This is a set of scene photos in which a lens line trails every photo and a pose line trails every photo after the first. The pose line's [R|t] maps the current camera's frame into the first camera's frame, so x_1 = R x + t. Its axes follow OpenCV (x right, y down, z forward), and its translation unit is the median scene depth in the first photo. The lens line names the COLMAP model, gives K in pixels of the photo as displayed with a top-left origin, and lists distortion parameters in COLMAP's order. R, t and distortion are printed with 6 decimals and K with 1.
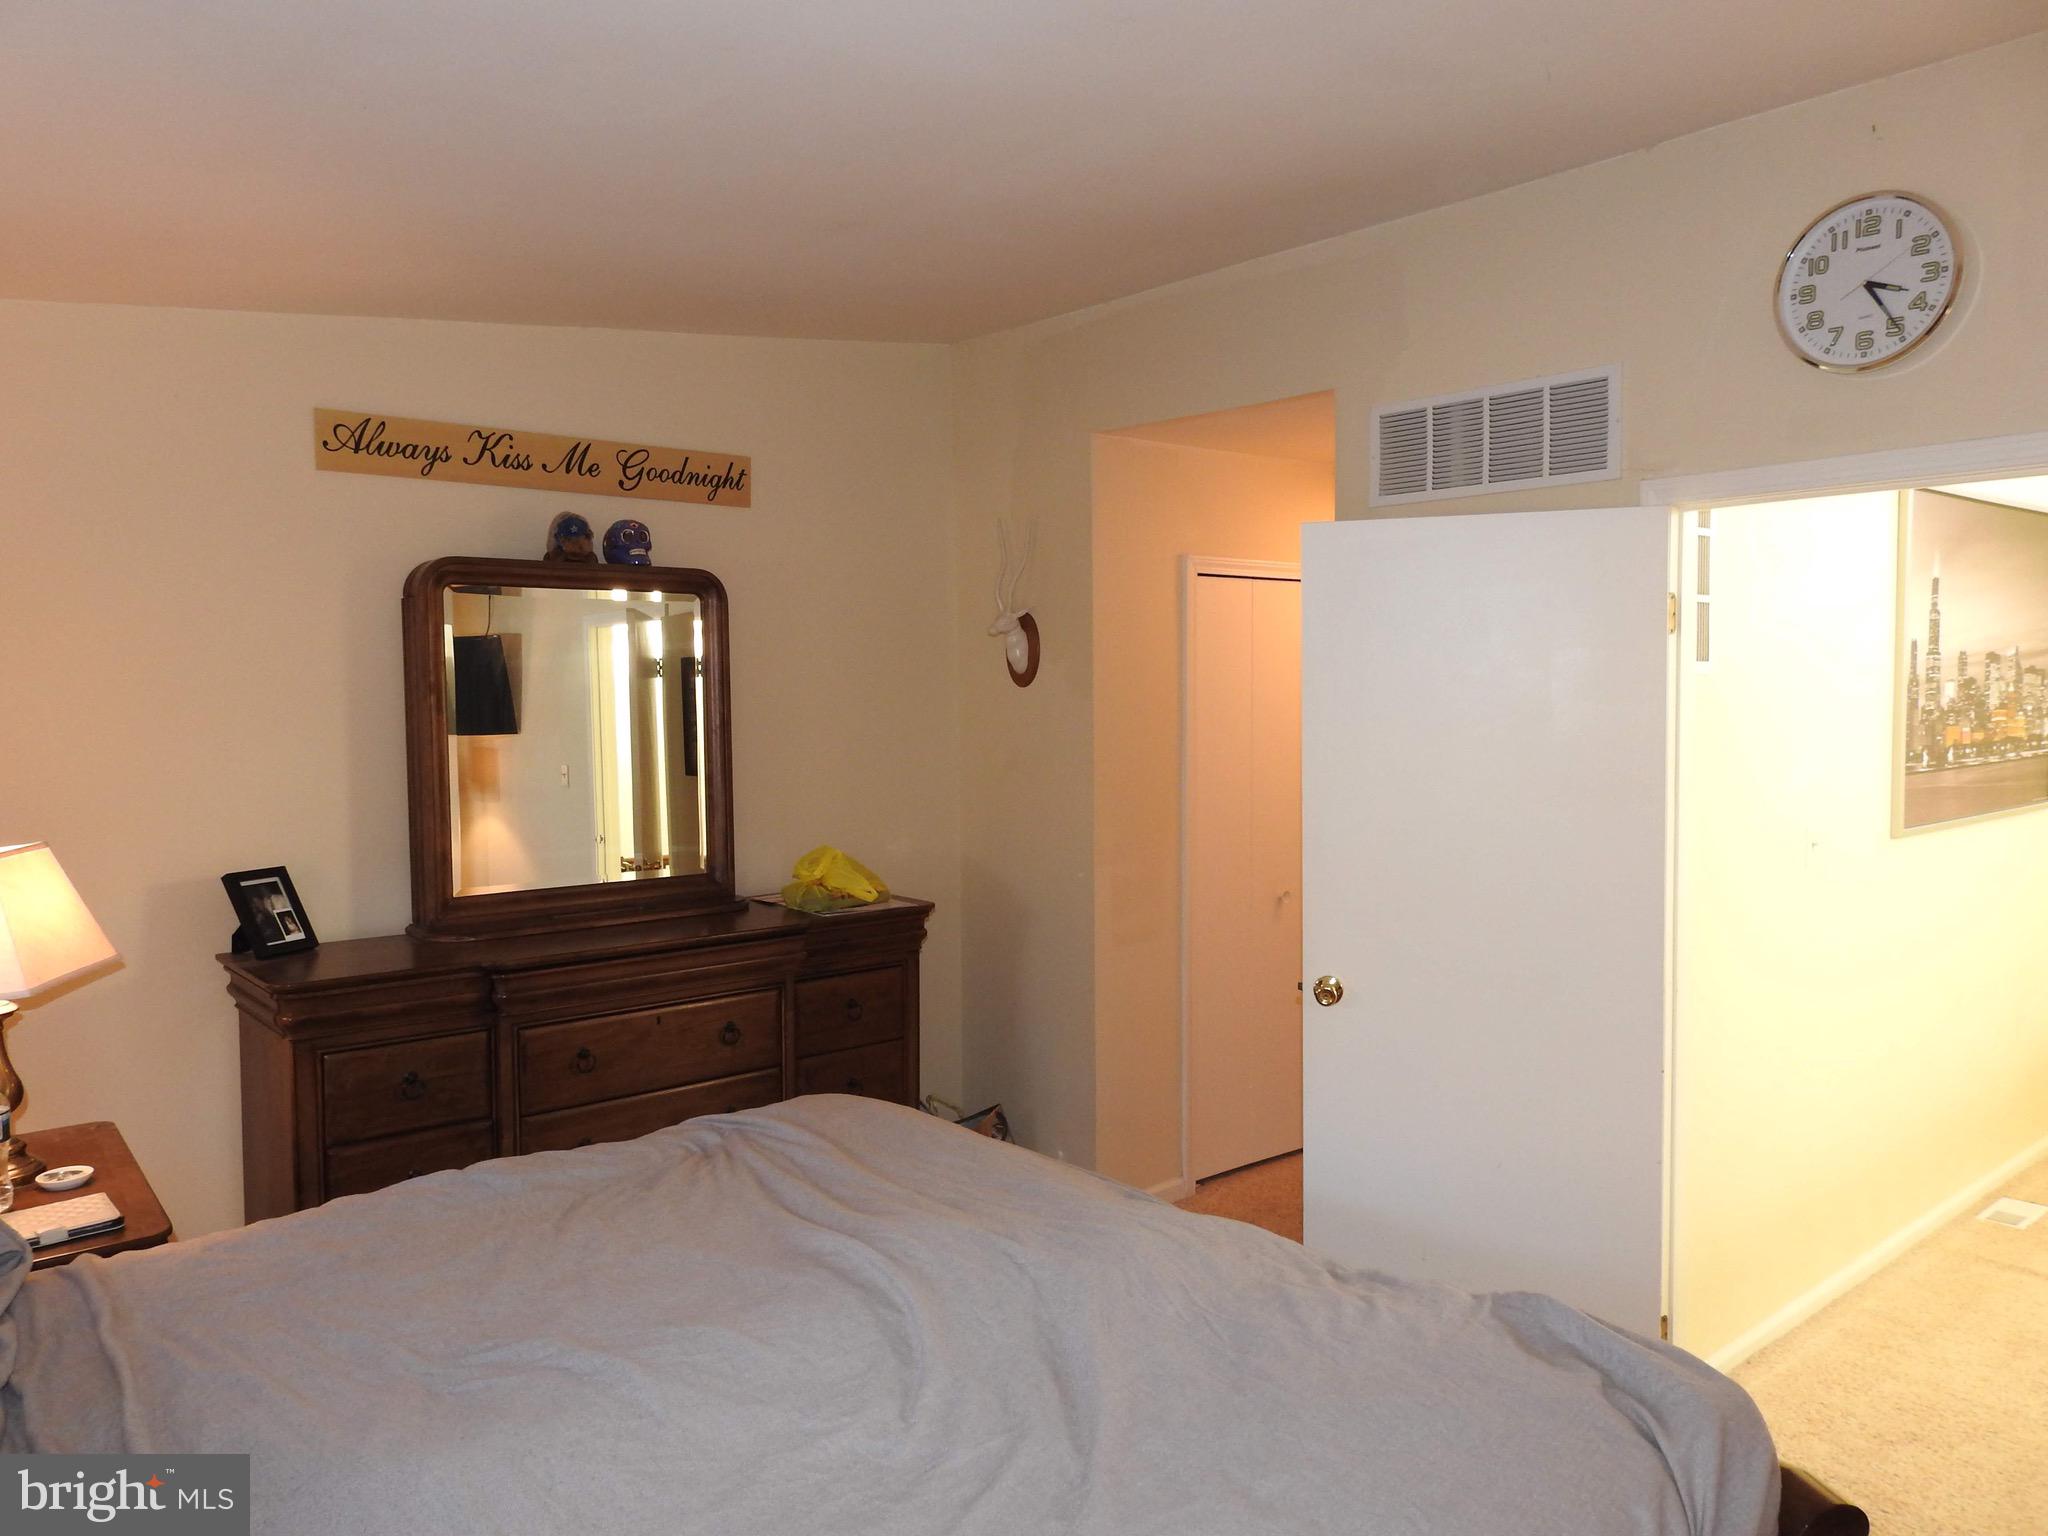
lens RADIAL K [[1480.5, 0, 1024.0], [0, 1480.5, 768.0], [0, 0, 1]] dist [0.003117, 0.001544]
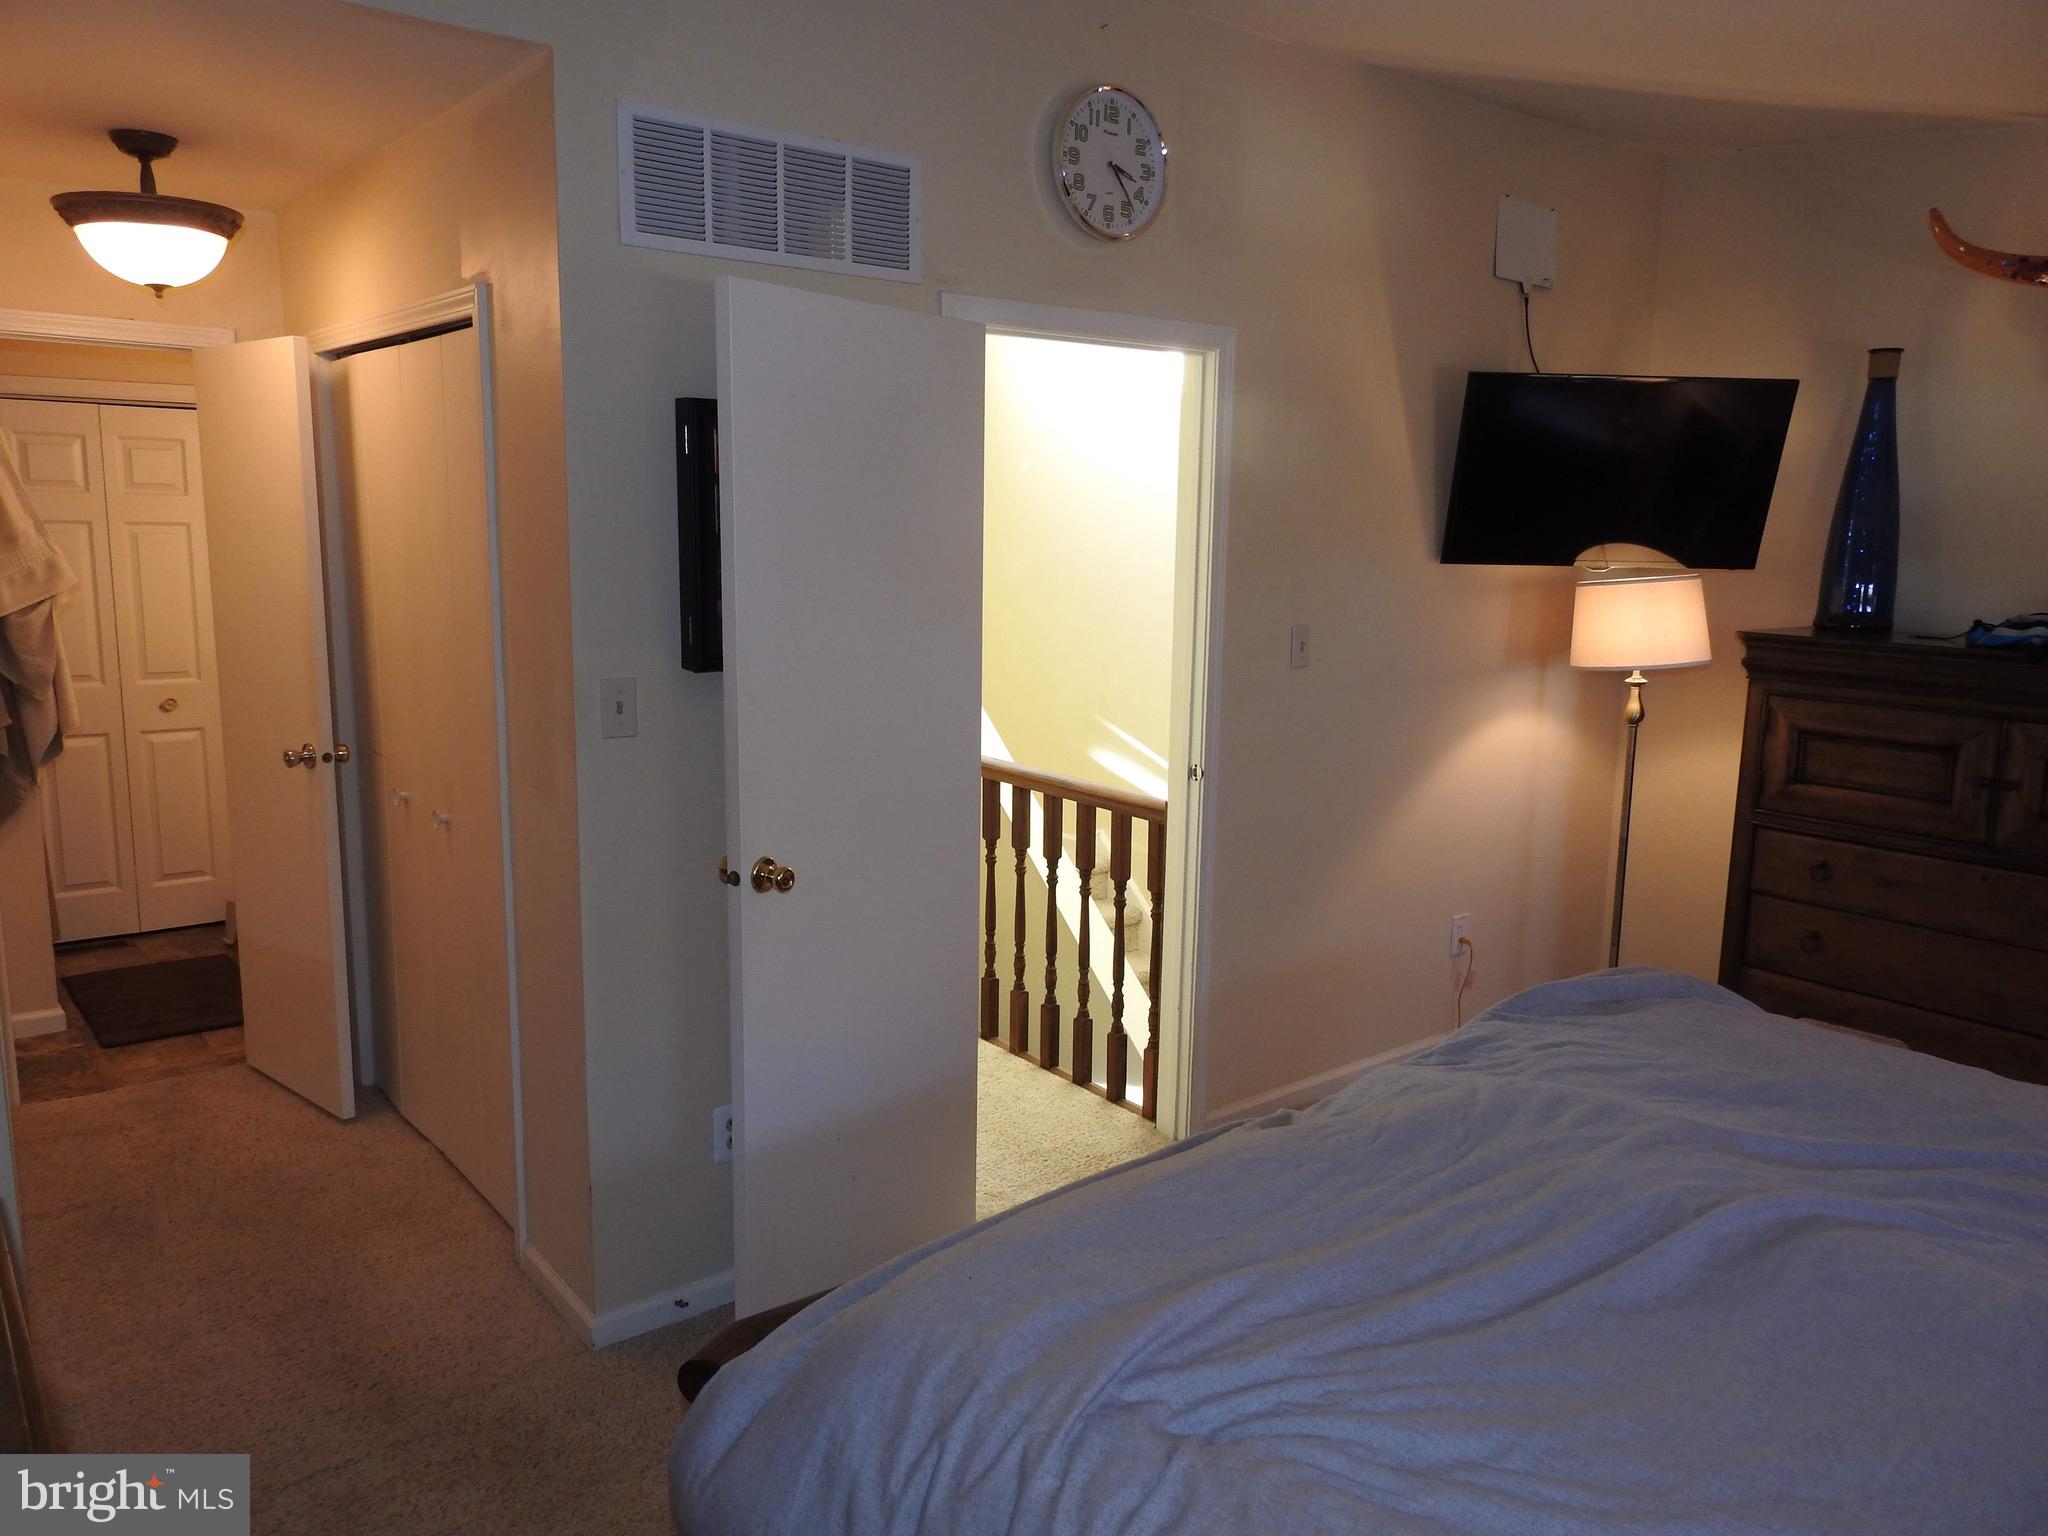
lens RADIAL K [[1480.5, 0, 1024.0], [0, 1480.5, 768.0], [0, 0, 1]] dist [0.003117, 0.001544]
pose [[0.088243, -0.168769, 0.981698, -0.677316], [0.015592, 0.985655, 0.168048, -0.047766], [-0.995977, 0.000478, 0.089609, 0.942851]]
